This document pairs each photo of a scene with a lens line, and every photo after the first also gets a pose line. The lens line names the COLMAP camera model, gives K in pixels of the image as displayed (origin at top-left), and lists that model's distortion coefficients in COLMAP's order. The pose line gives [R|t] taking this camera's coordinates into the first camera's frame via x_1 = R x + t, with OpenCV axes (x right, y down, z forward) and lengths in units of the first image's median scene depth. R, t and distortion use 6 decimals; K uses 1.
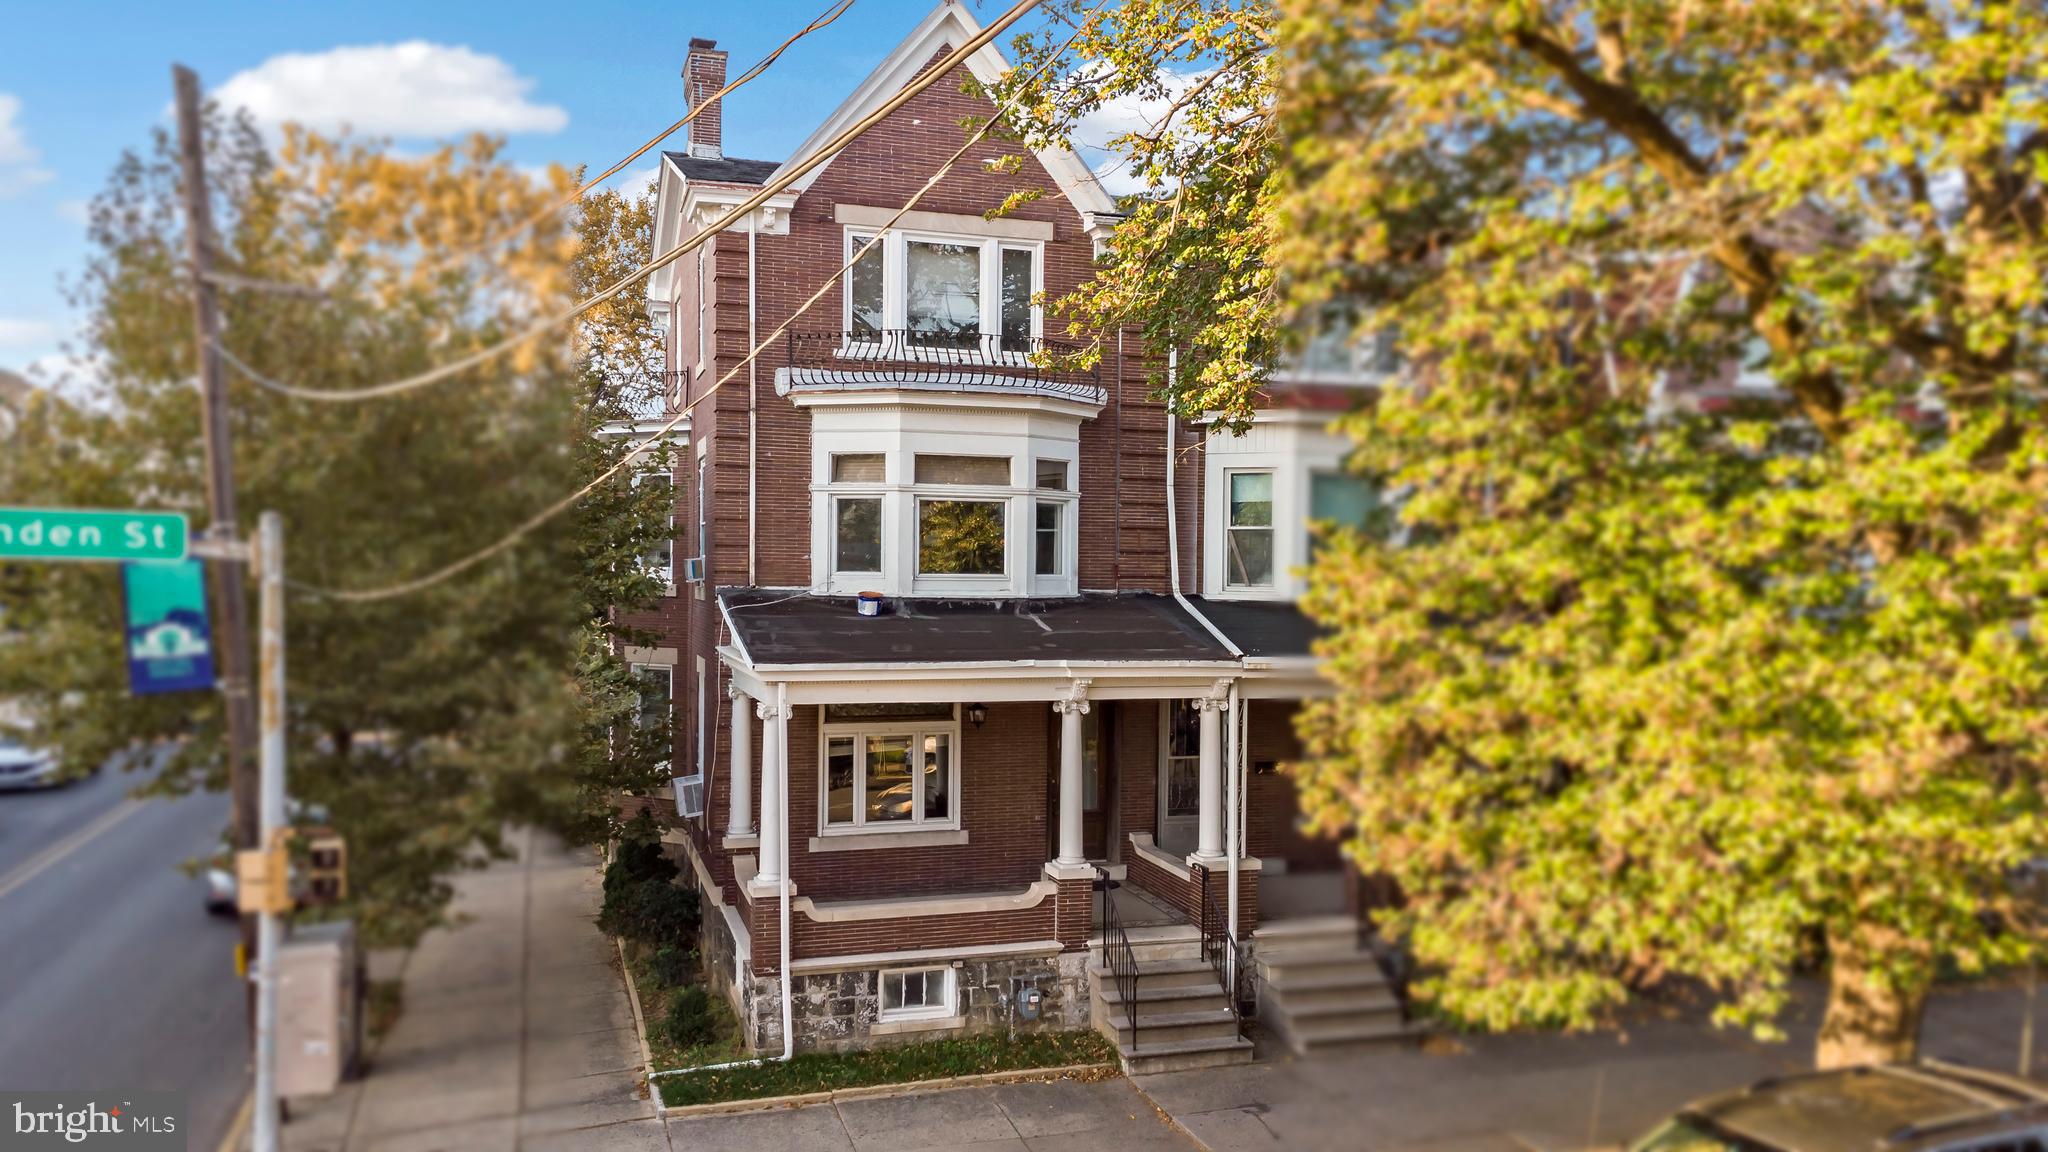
lens RADIAL K [[1523.9, 0, 1029.9], [0, 1523.9, 572.6], [0, 0, 1]] dist [0.038526, -0.005112]
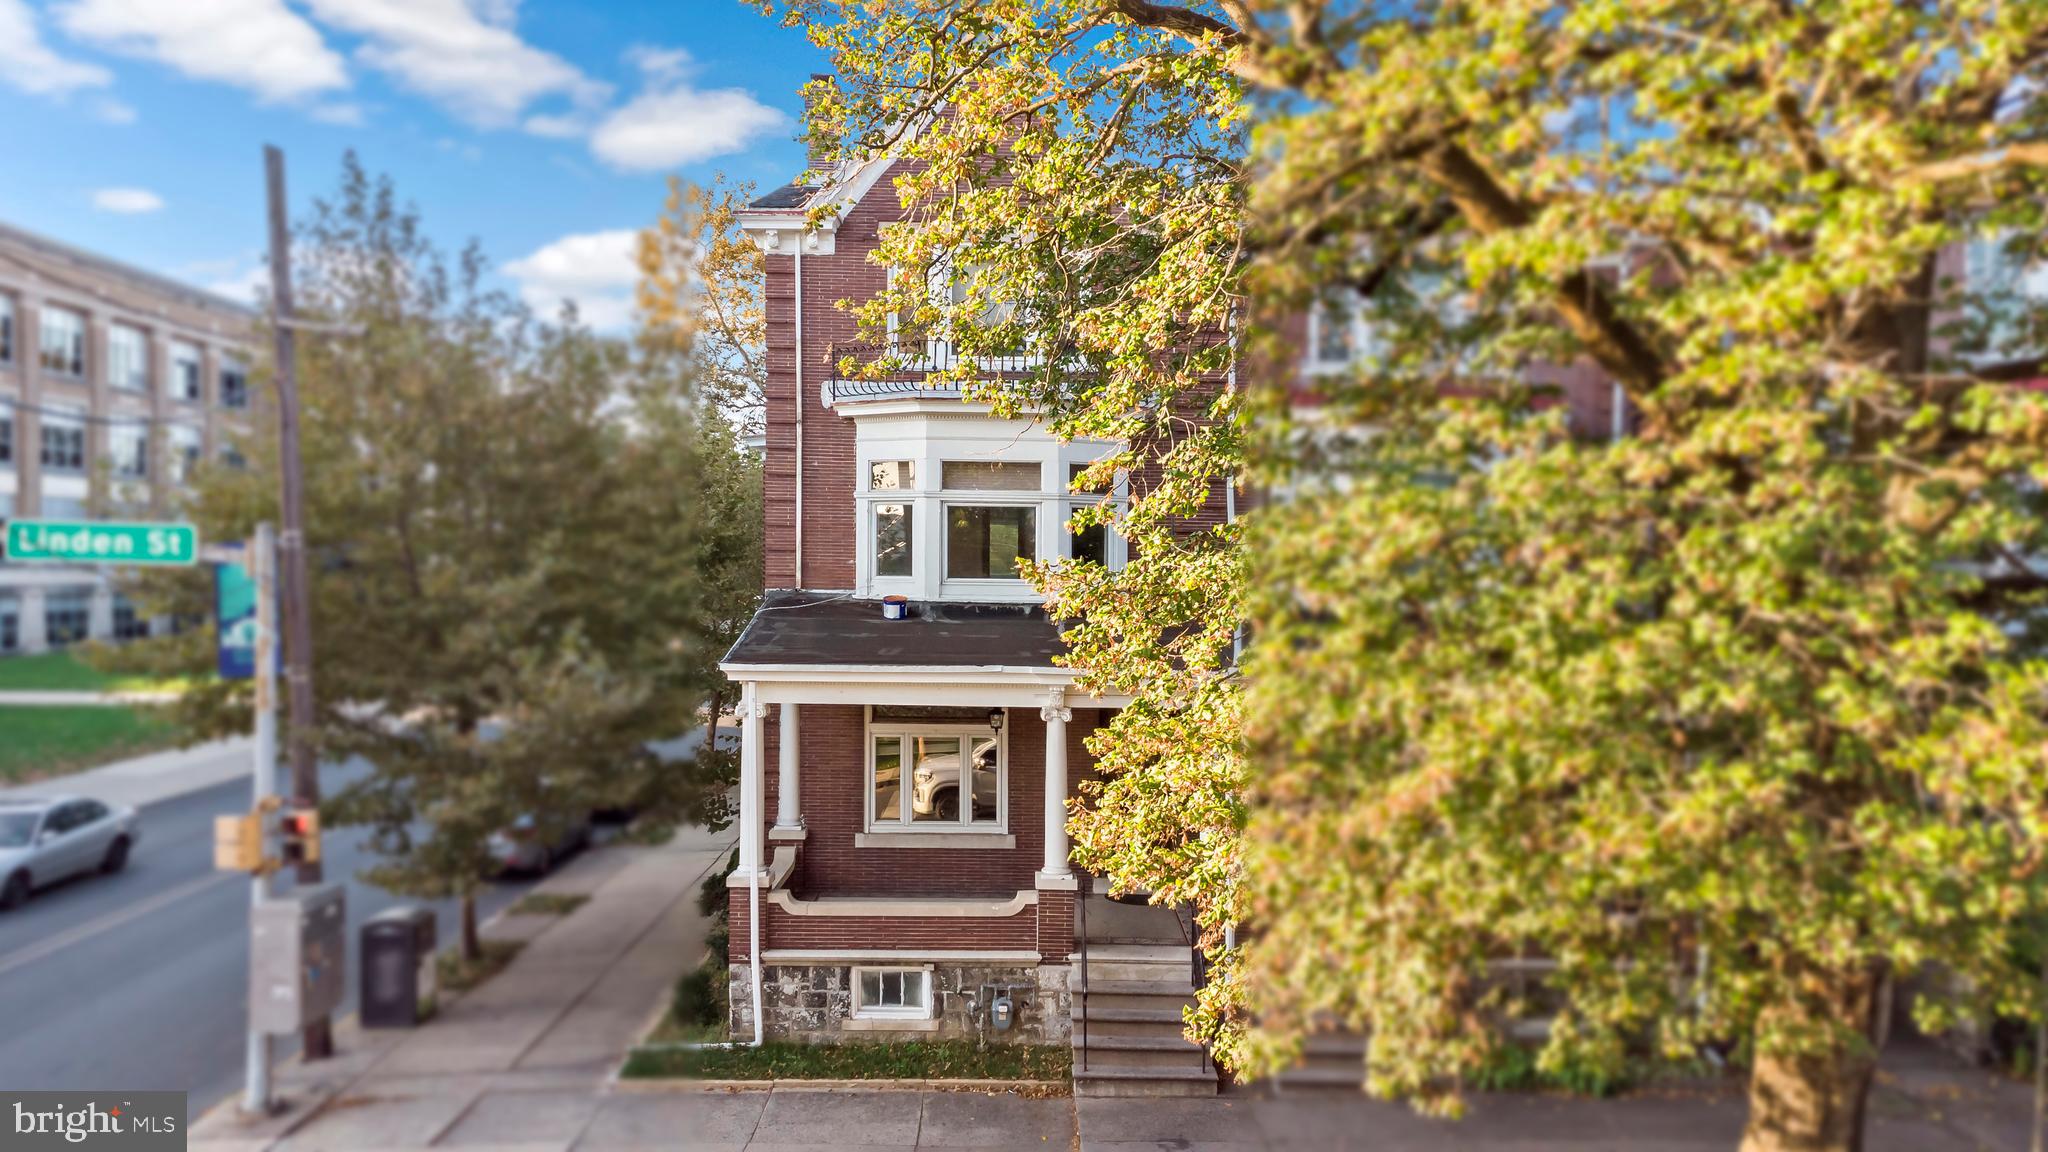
lens RADIAL K [[1506.3, 0, 1024.7], [0, 1506.3, 541.2], [0, 0, 1]] dist [0.032333, -0.000347]
pose [[0.954746, -0.002855, -0.297410, 0.306481], [-0.004166, 0.999728, -0.022969, -0.001346], [0.297394, 0.023168, 0.954474, 0.062833]]
